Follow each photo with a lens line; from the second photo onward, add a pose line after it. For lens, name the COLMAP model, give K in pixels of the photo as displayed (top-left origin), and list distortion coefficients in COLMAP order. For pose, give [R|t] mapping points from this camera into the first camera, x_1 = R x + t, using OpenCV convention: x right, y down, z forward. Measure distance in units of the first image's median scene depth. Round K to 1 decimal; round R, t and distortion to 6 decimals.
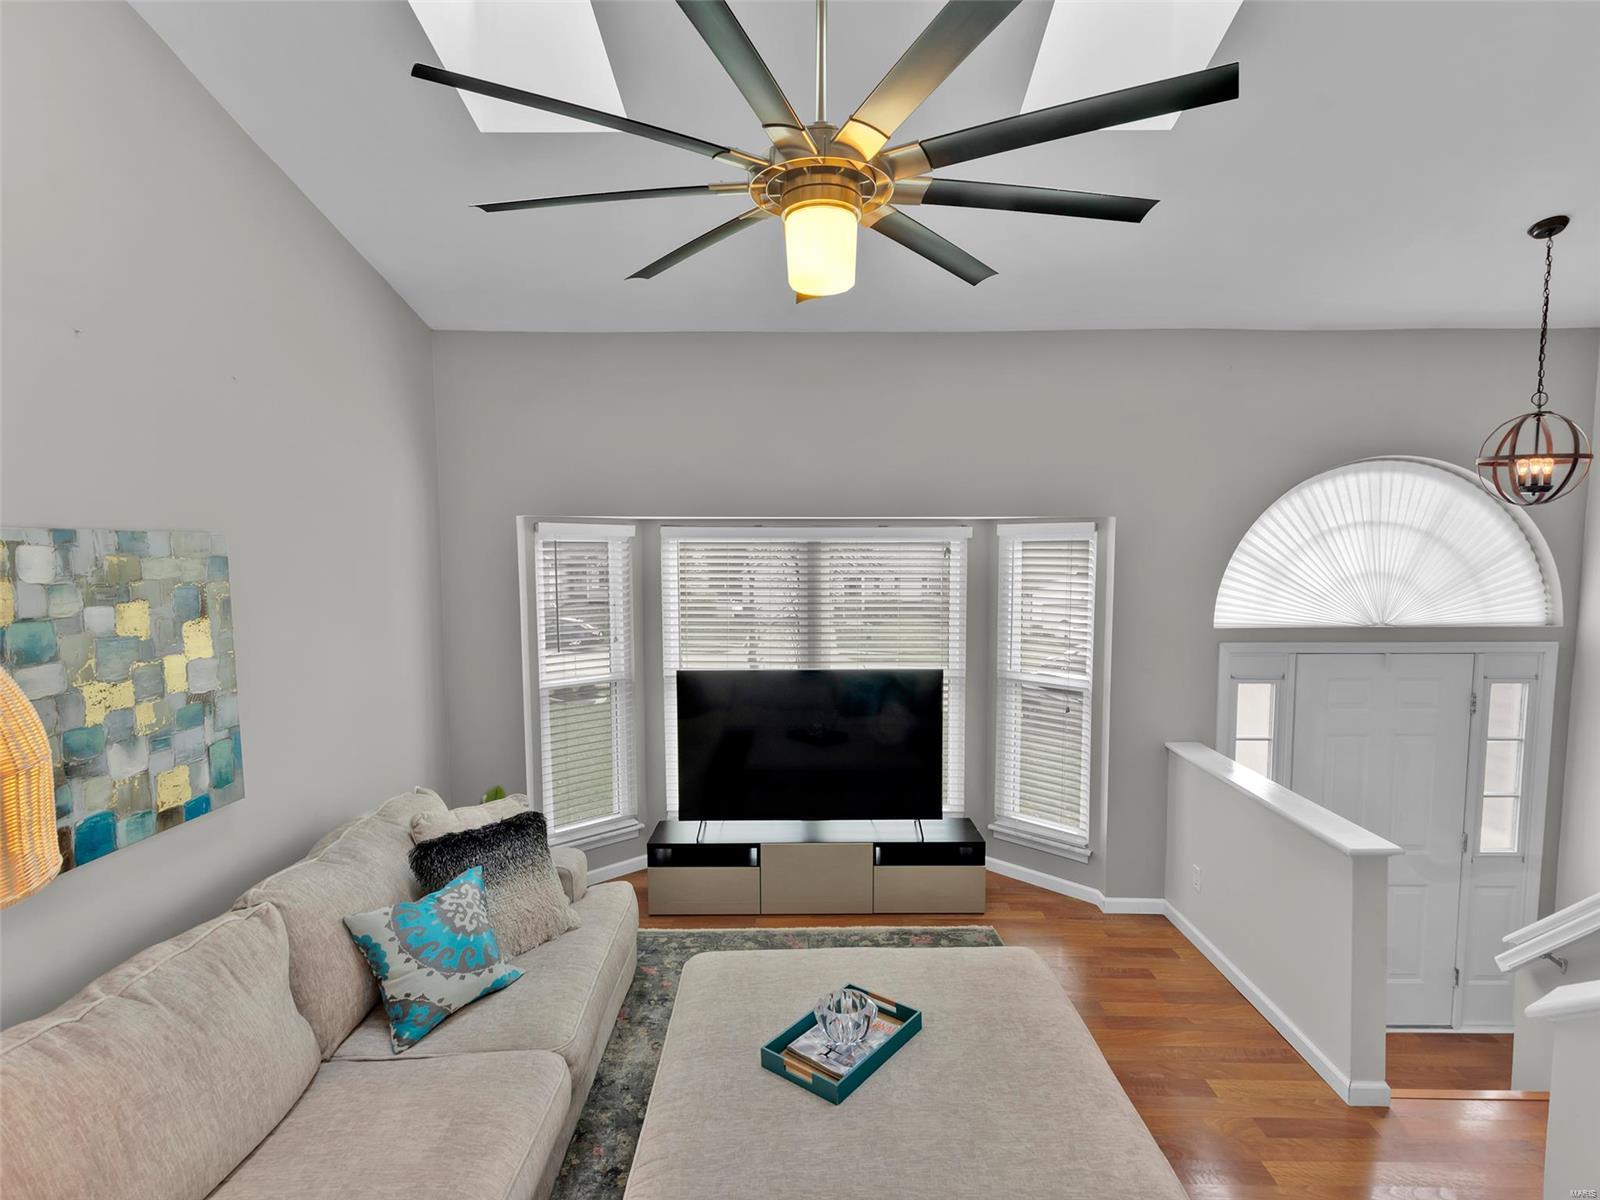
lens RADIAL K [[826.0, 0, 806.9], [0, 826.0, 612.9], [0, 0, 1]] dist [0.005699, 0.000496]
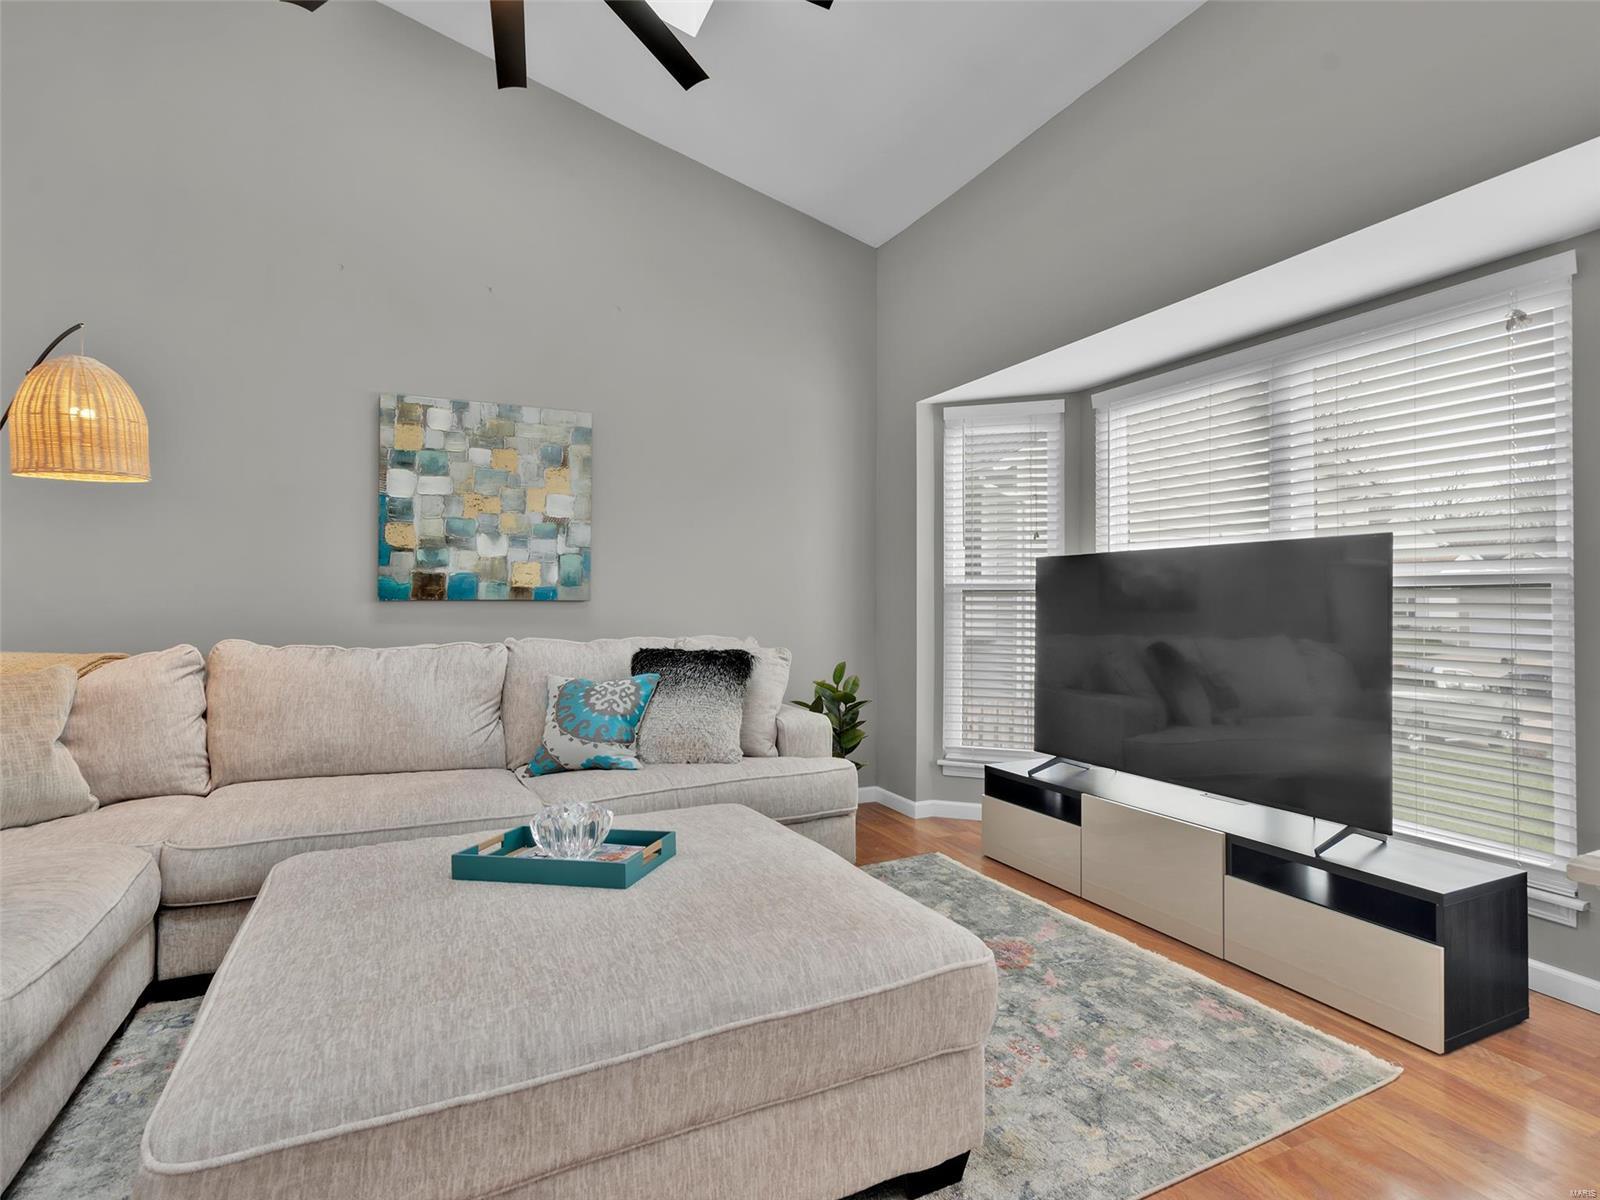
lens RADIAL K [[848.5, 0, 806.0], [0, 848.5, 582.9], [0, 0, 1]] dist [0.001989, 0.000406]
pose [[0.428808, -0.012052, -0.903315, 0.834308], [-0.074142, 0.996068, -0.048485, 0.257722], [0.900348, 0.087764, 0.426229, 0.782554]]
